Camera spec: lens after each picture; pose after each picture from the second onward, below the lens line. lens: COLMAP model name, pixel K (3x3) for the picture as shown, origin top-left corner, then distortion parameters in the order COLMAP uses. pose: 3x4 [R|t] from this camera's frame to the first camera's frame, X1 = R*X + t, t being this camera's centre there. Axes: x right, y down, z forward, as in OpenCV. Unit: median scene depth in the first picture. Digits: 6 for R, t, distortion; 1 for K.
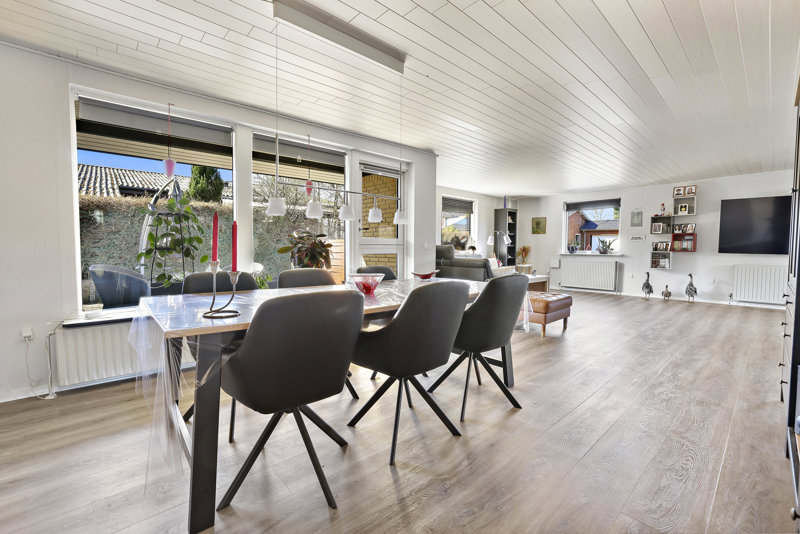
lens RADIAL K [[354.4, 0, 406.5], [0, 354.4, 265.0], [0, 0, 1]] dist [-0.009689, 0.000226]
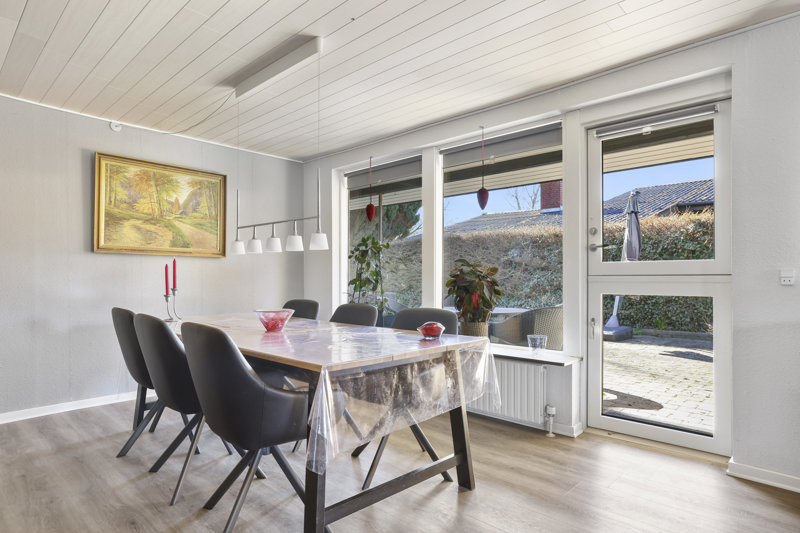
lens RADIAL K [[460.9, 0, 395.8], [0, 460.9, 278.1], [0, 0, 1]] dist [-0.008501, 0.000323]
pose [[0.047059, 0.002247, -0.998890, 0.354055], [-0.051868, 0.998654, -0.000197, -0.020164], [0.997545, 0.051819, 0.047112, 0.406307]]
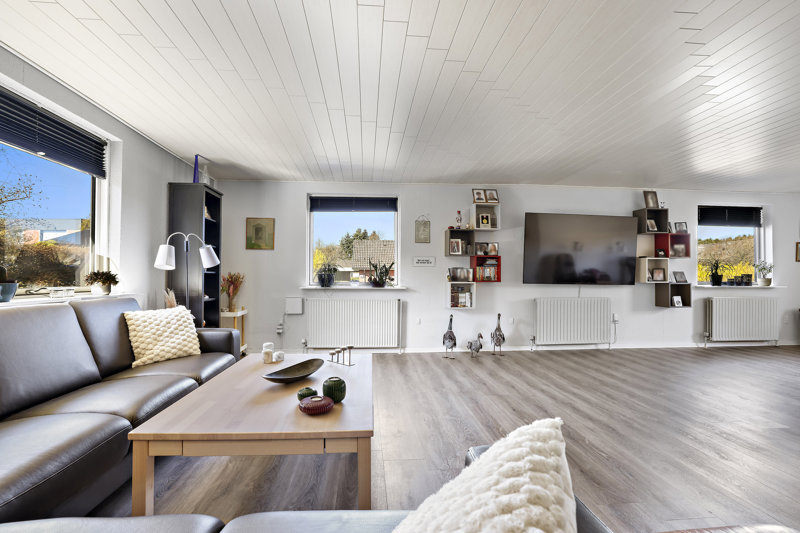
lens RADIAL K [[362.4, 0, 392.7], [0, 362.4, 272.8], [0, 0, 1]] dist [-0.018379, 0.000866]
pose [[0.624802, 0.006403, 0.780757, 0.107862], [0.038656, 0.998486, -0.039123, -0.033921], [-0.779826, 0.054625, 0.623608, 0.672340]]
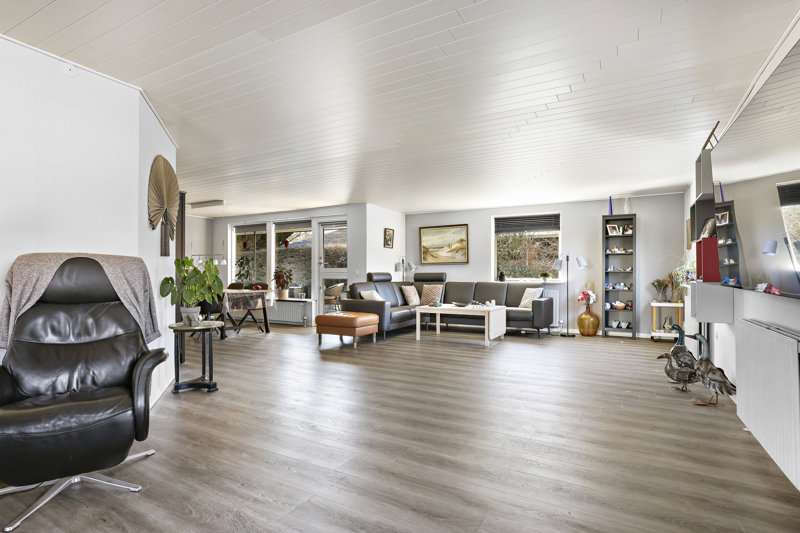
lens RADIAL K [[411.8, 0, 393.7], [0, 411.8, 272.0], [0, 0, 1]] dist [-0.006644, 0.000491]
pose [[0.286674, -0.002391, -0.958025, 1.113212], [-0.050531, 0.998567, -0.017613, -0.023770], [0.956695, 0.053460, 0.286143, 0.477930]]
